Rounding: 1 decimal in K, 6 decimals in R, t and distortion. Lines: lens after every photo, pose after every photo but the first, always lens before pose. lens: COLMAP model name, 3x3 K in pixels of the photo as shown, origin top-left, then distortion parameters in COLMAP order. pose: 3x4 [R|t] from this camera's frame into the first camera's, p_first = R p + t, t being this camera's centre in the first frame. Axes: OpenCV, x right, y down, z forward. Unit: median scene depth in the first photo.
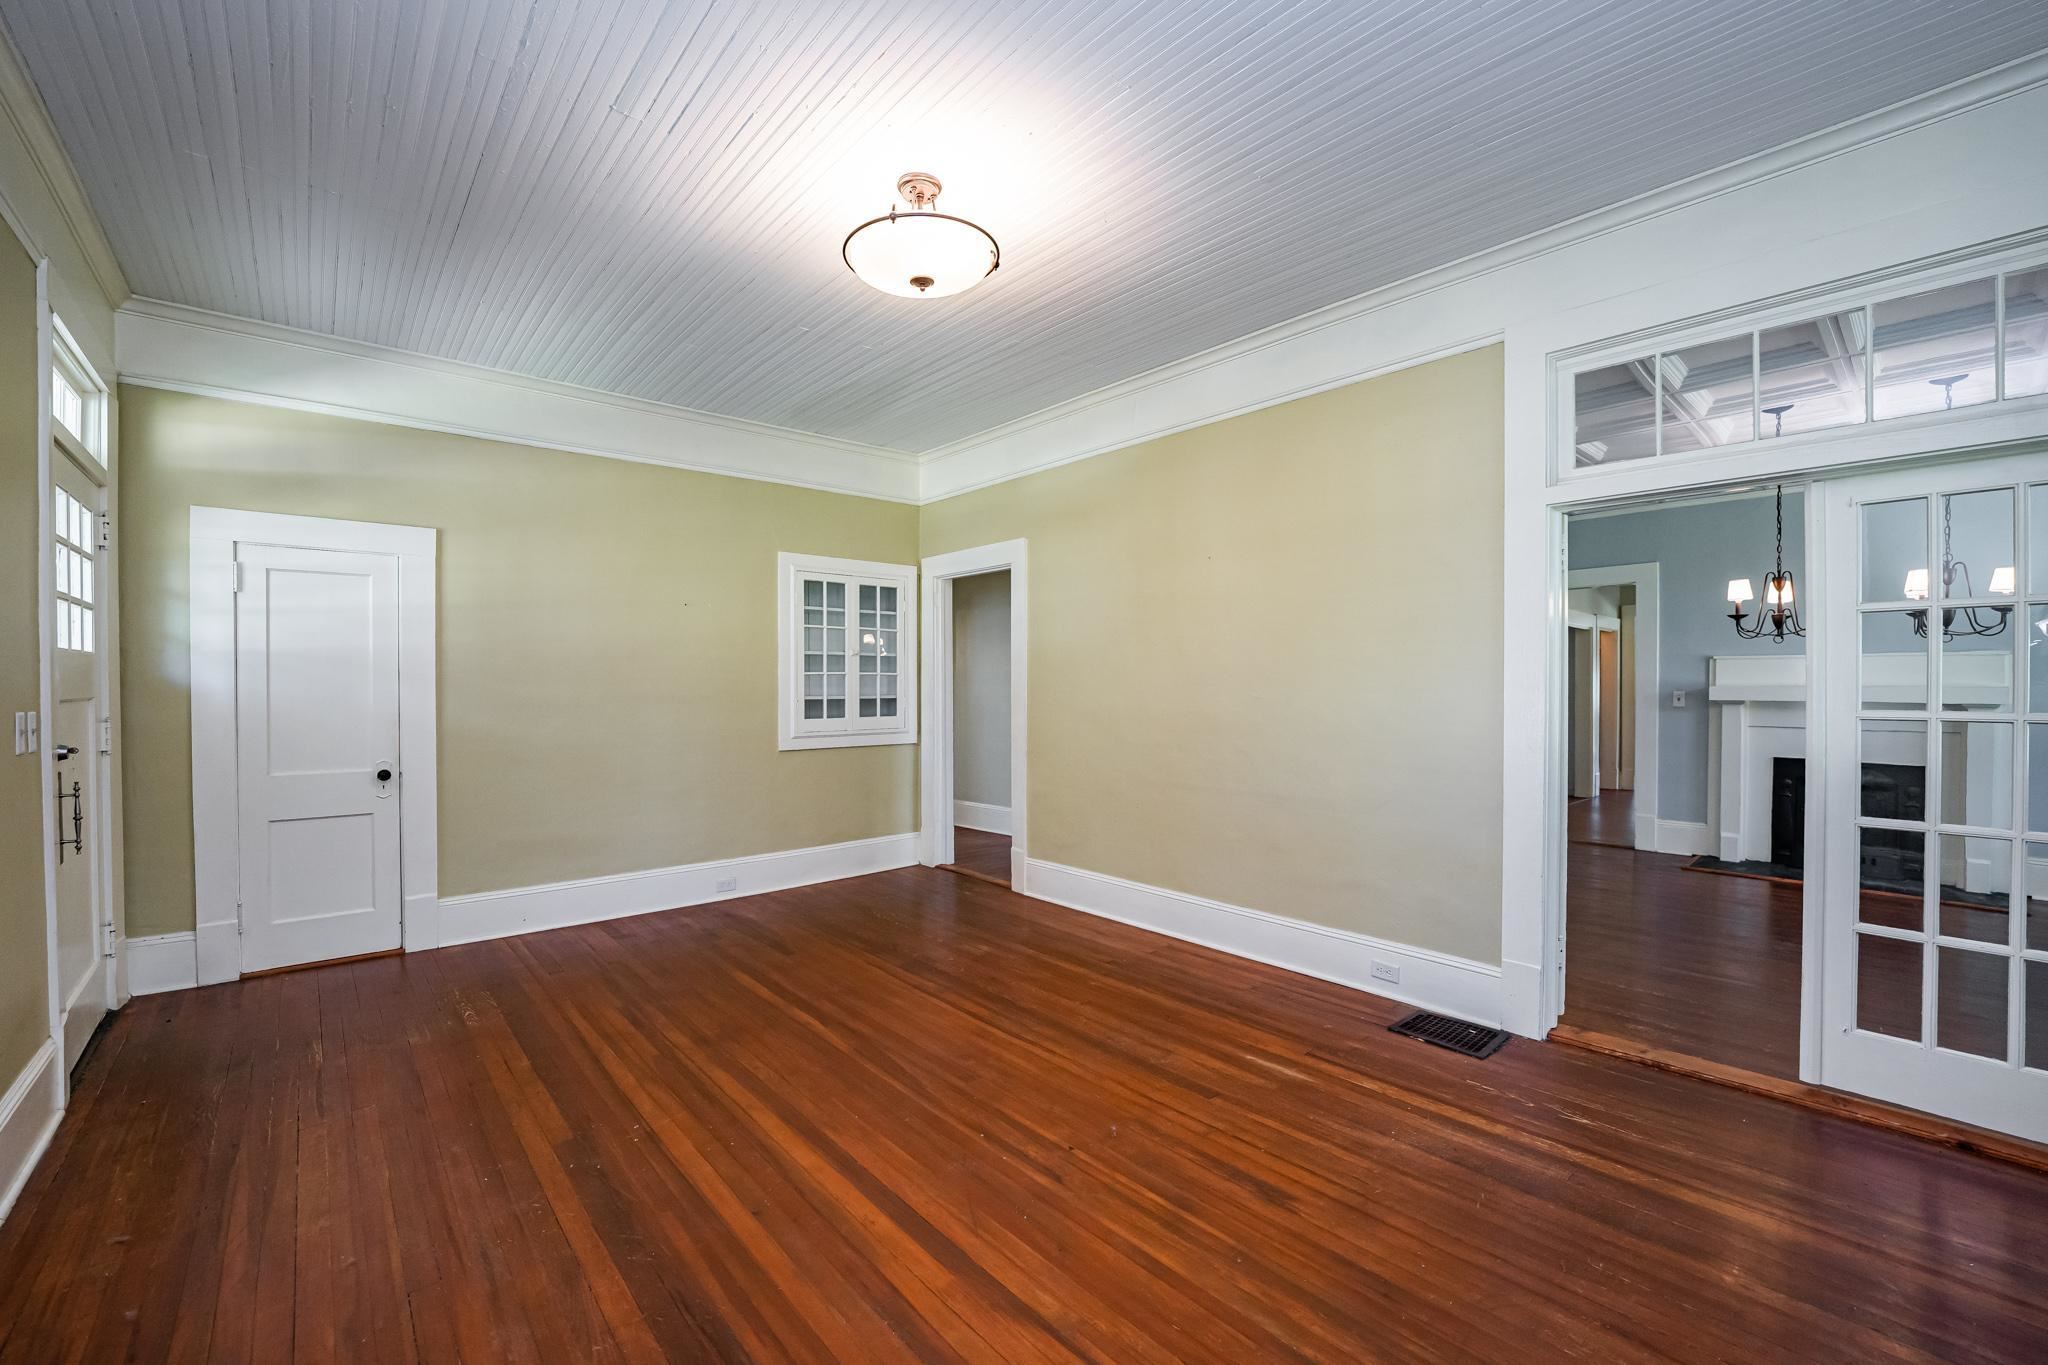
lens RADIAL K [[836.2, 0, 1024.0], [0, 836.2, 682.5], [0, 0, 1]] dist [-0.017849, -0.000131]
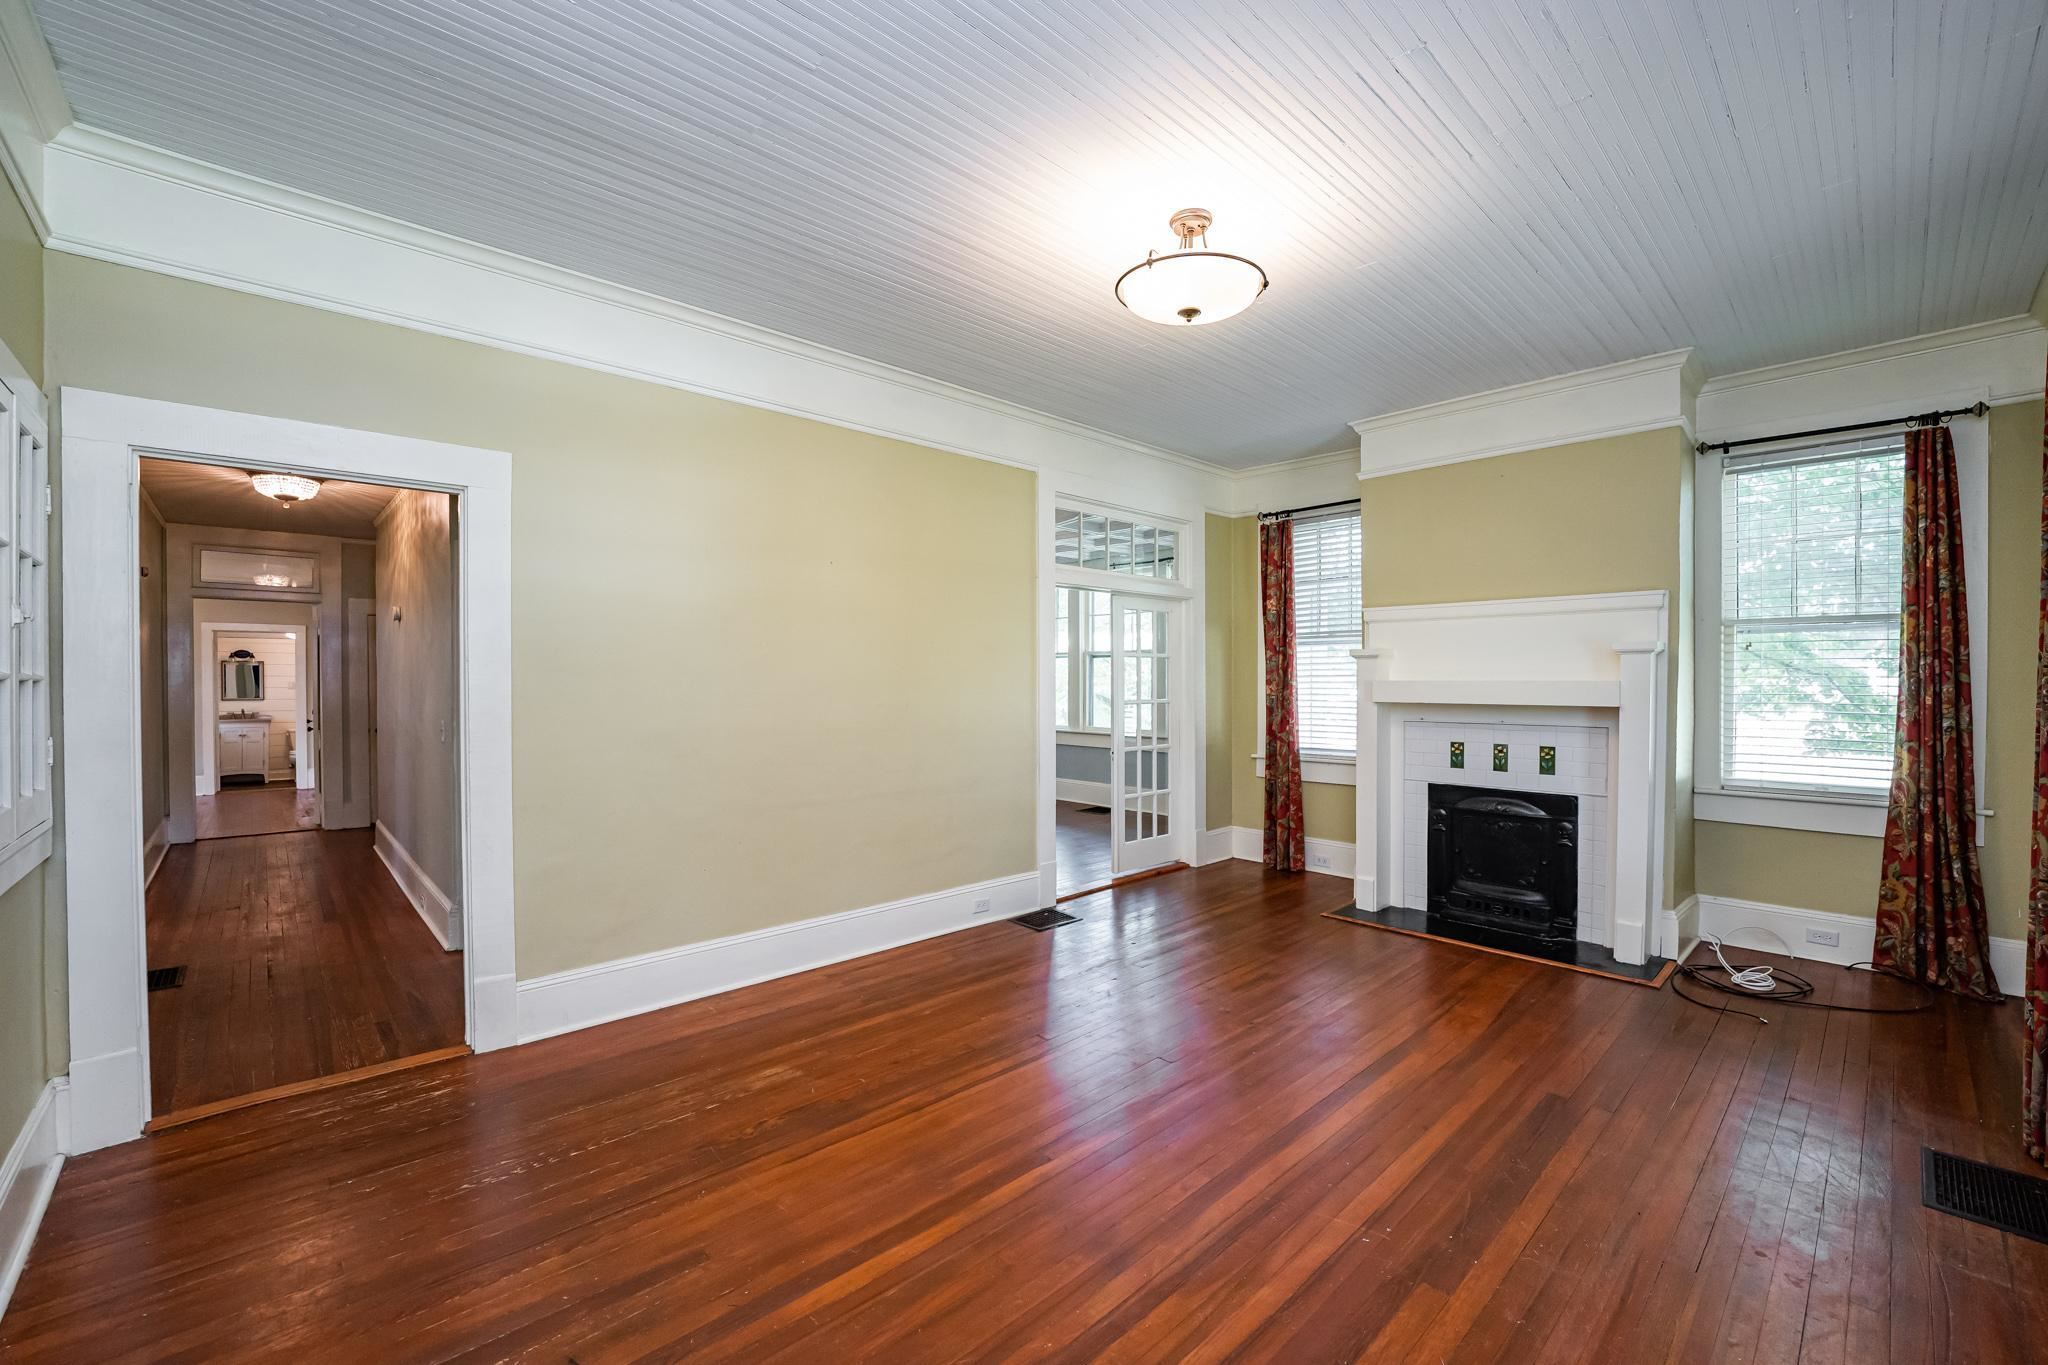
lens RADIAL K [[836.2, 0, 1024.0], [0, 836.2, 682.5], [0, 0, 1]] dist [-0.017849, -0.000131]
pose [[-0.038614, -0.001006, 0.999254, -0.828414], [-0.001585, 0.999998, 0.000946, -0.012849], [-0.999253, -0.001547, -0.038615, 0.890011]]
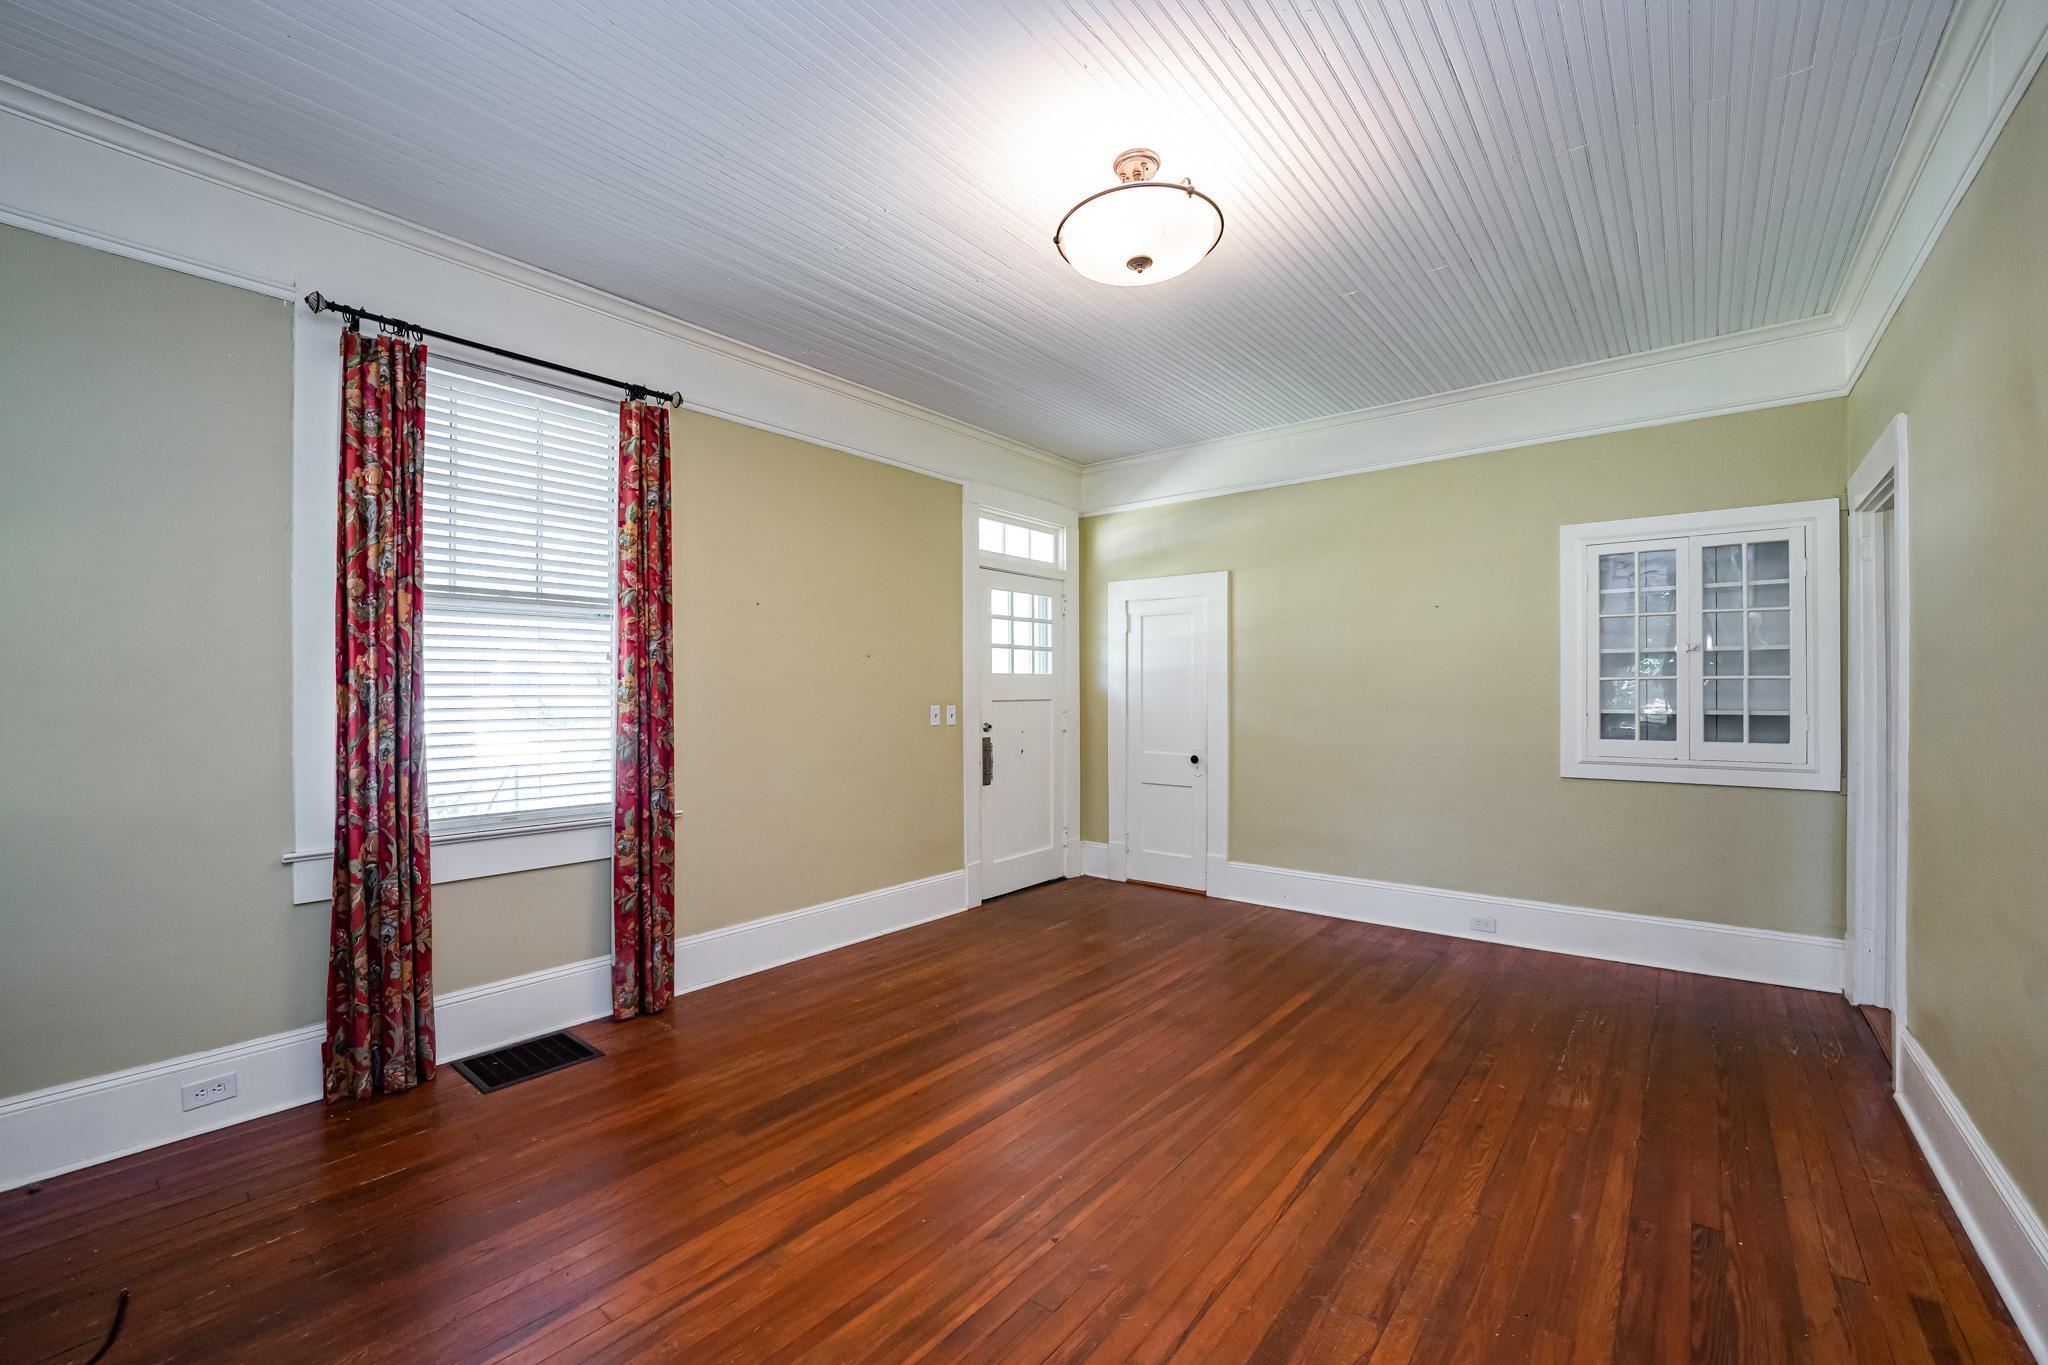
lens RADIAL K [[836.2, 0, 1024.0], [0, 836.2, 682.5], [0, 0, 1]] dist [-0.017849, -0.000131]
pose [[0.178644, -0.009217, -0.983871, 0.551570], [0.001767, 0.999958, -0.009047, -0.002120], [0.983912, -0.000122, 0.178653, 0.504558]]
